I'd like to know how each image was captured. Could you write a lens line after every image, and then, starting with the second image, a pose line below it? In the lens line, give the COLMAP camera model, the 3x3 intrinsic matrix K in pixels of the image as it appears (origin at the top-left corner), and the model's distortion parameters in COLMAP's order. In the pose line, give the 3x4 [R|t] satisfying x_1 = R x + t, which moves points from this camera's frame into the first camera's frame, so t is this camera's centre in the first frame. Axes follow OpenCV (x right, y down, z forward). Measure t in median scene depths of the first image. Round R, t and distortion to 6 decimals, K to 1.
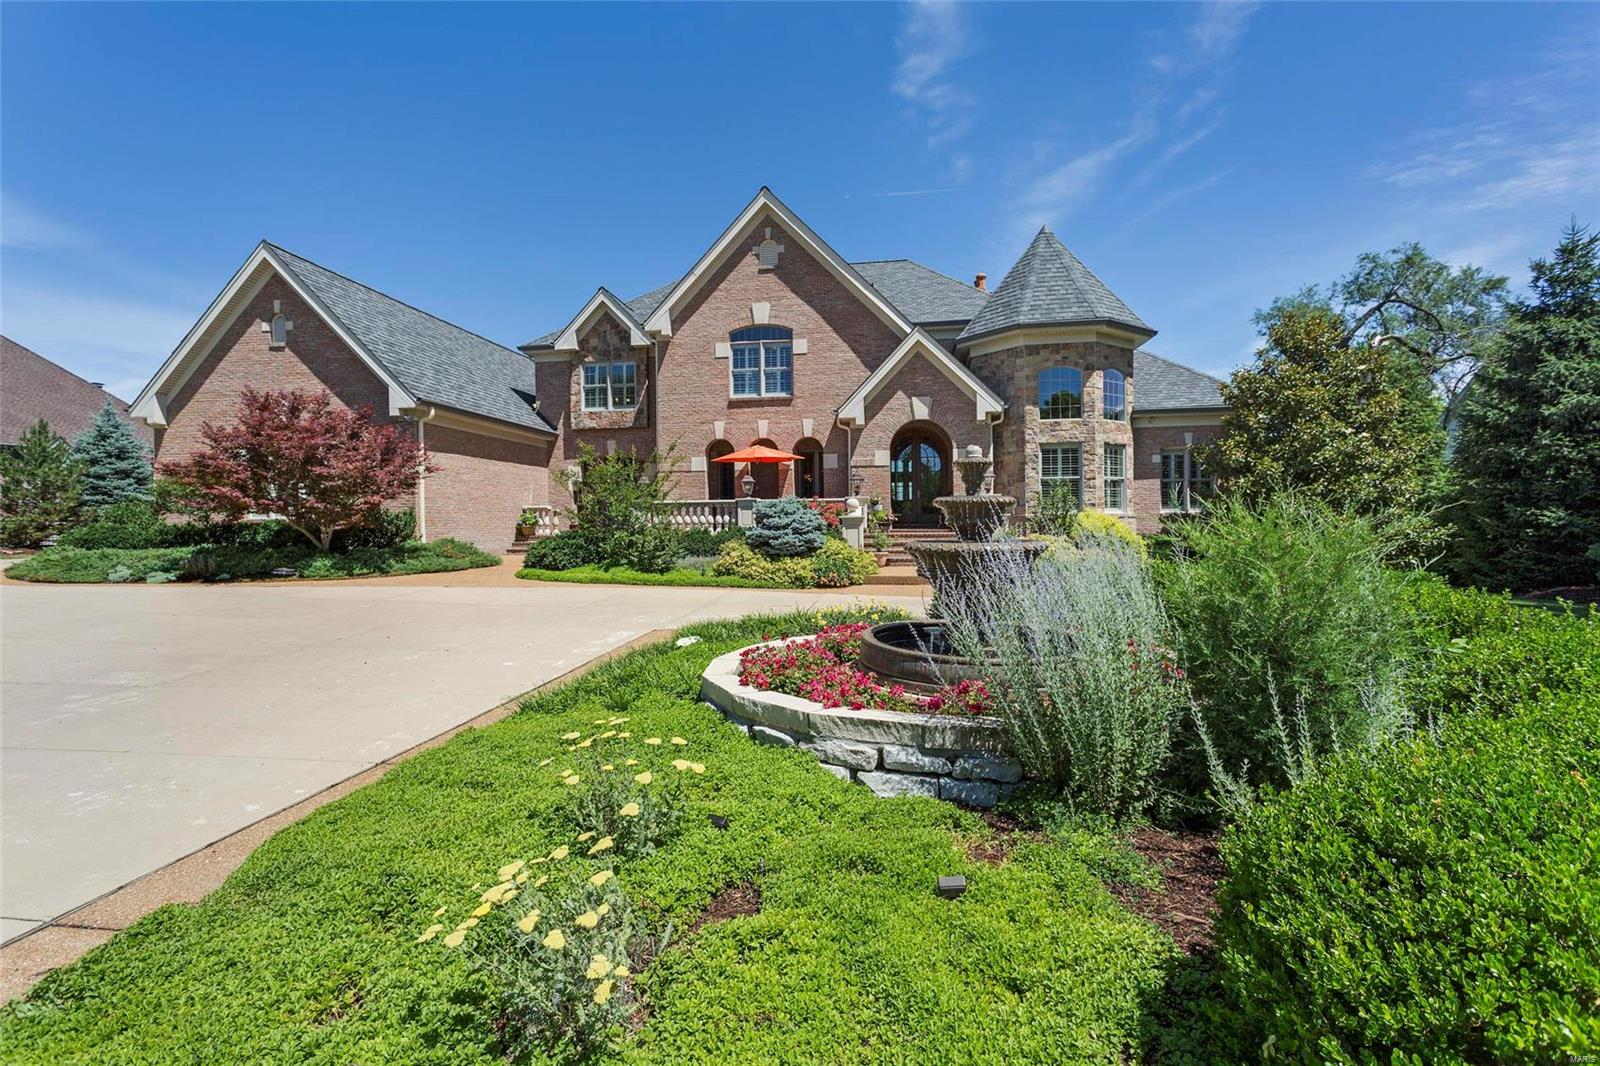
lens RADIAL K [[753.5, 0, 792.2], [0, 753.5, 536.0], [0, 0, 1]] dist [-0.006273, 0.008576]
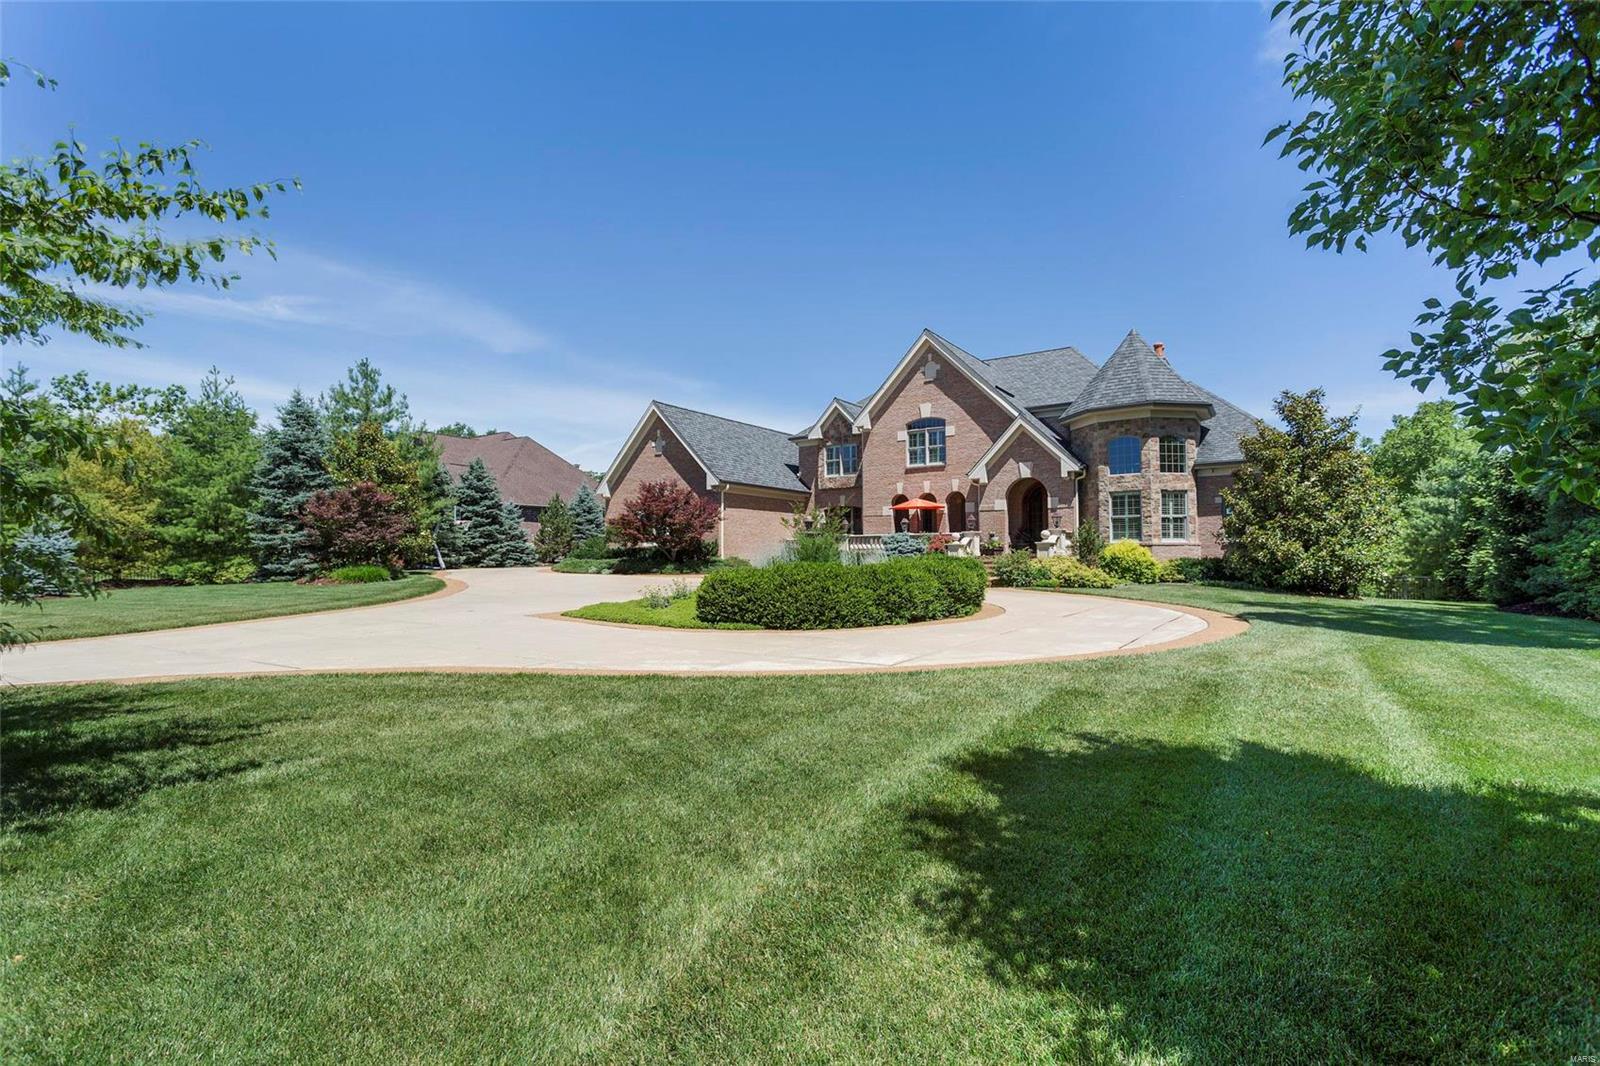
lens RADIAL K [[753.5, 0, 792.2], [0, 753.5, 536.0], [0, 0, 1]] dist [-0.006273, 0.008576]
pose [[0.899259, -0.005754, -0.437379, 0.395140], [-0.015078, 0.998911, -0.044142, 0.027165], [0.437157, 0.046290, 0.898193, -0.481738]]
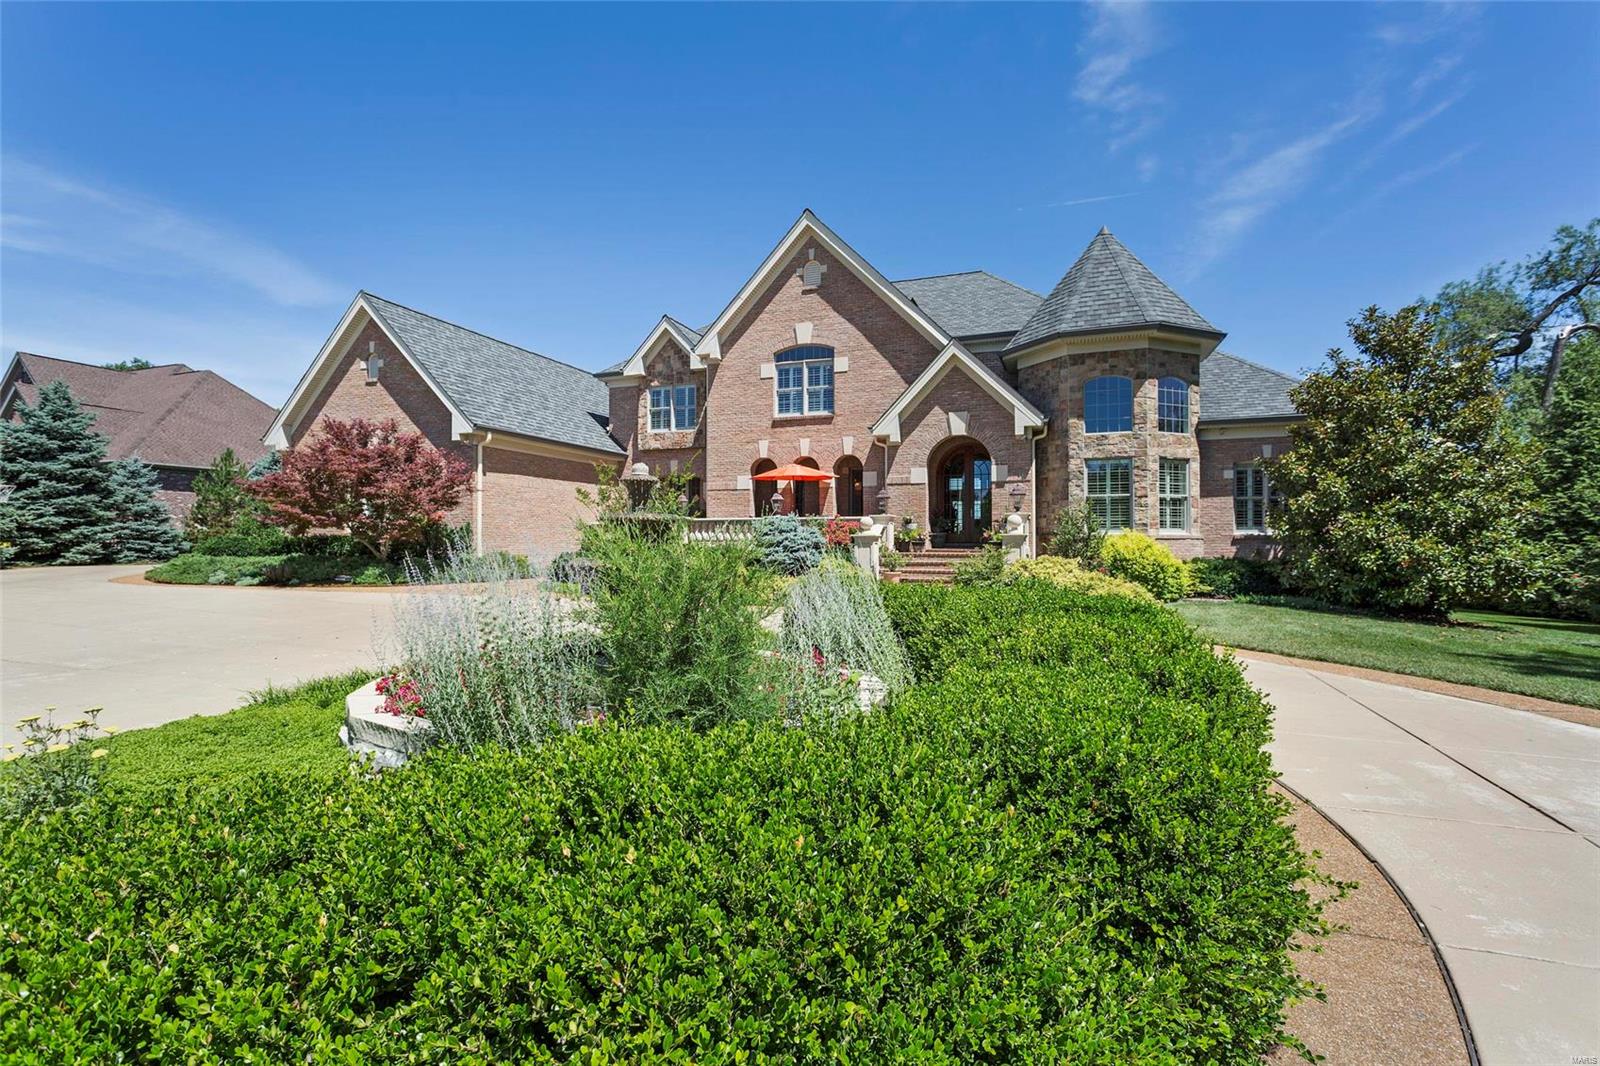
lens RADIAL K [[753.5, 0, 792.2], [0, 753.5, 536.0], [0, 0, 1]] dist [-0.006273, 0.008576]
pose [[0.979029, 0.009712, -0.203491, 0.158779], [-0.014505, 0.999651, -0.022079, -0.001396], [0.203206, 0.024567, 0.978828, 0.015106]]
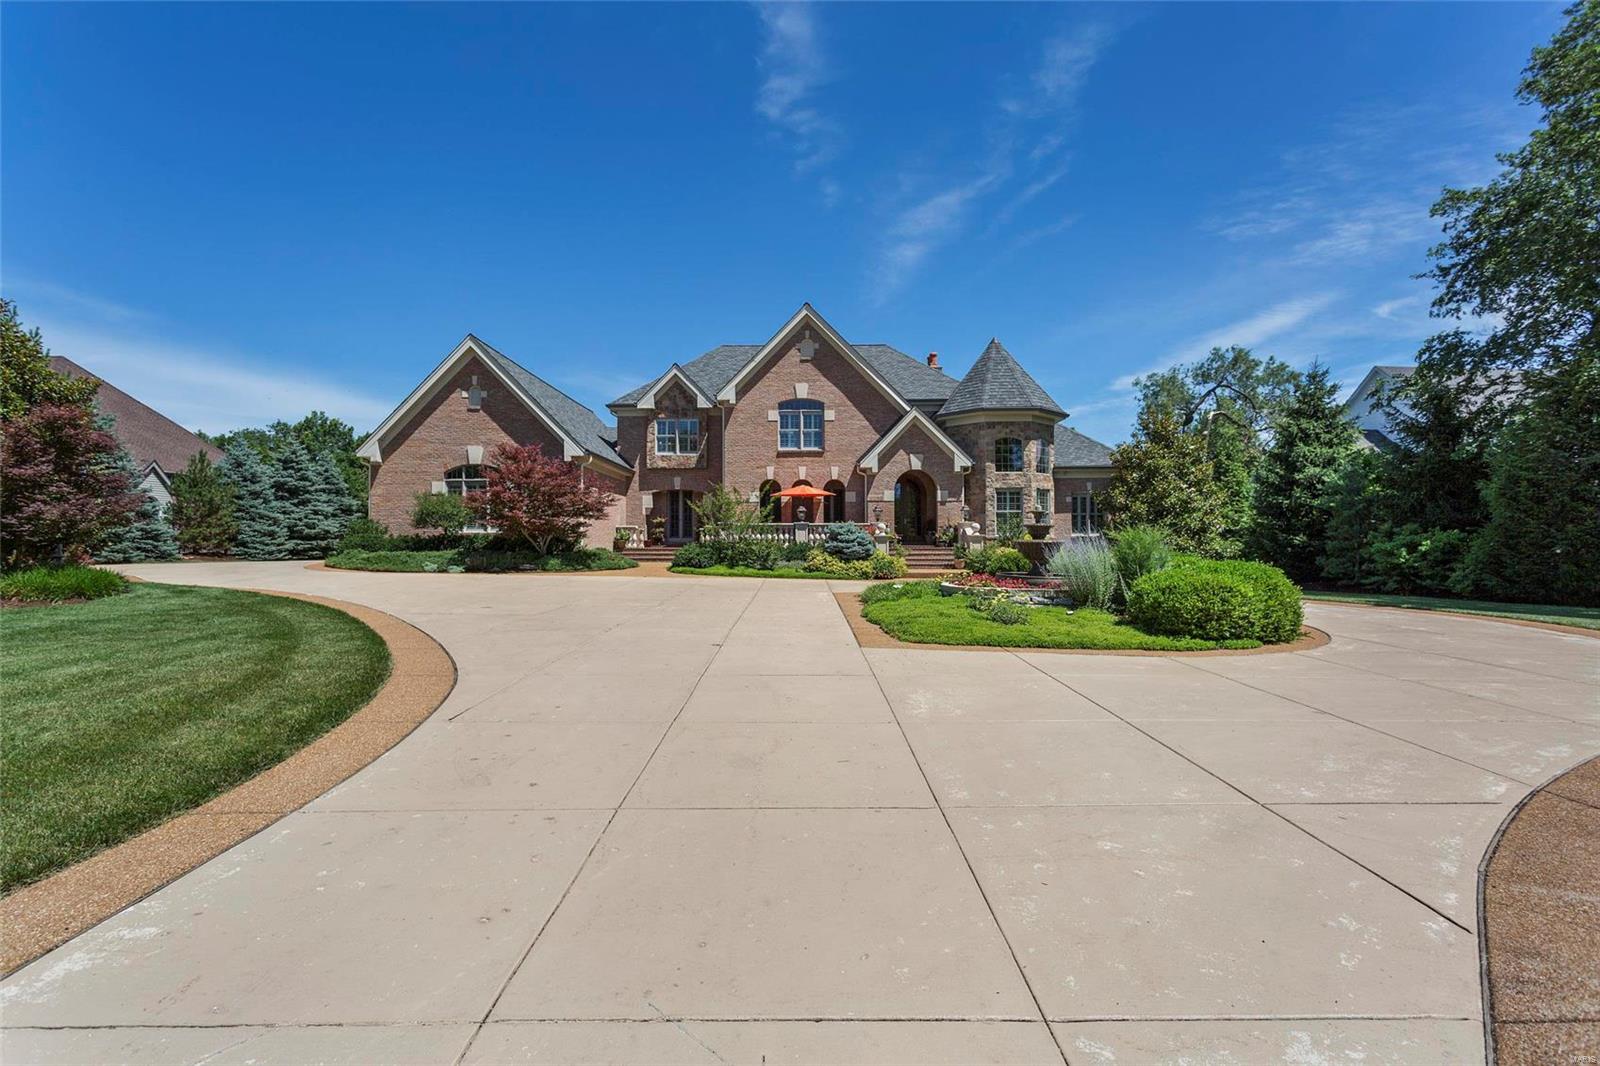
lens RADIAL K [[753.5, 0, 792.2], [0, 753.5, 536.0], [0, 0, 1]] dist [-0.006273, 0.008576]
pose [[0.991552, 0.011337, 0.129212, -0.249063], [-0.007115, 0.999427, -0.033091, 0.022487], [-0.129513, 0.031893, 0.991065, -0.399498]]
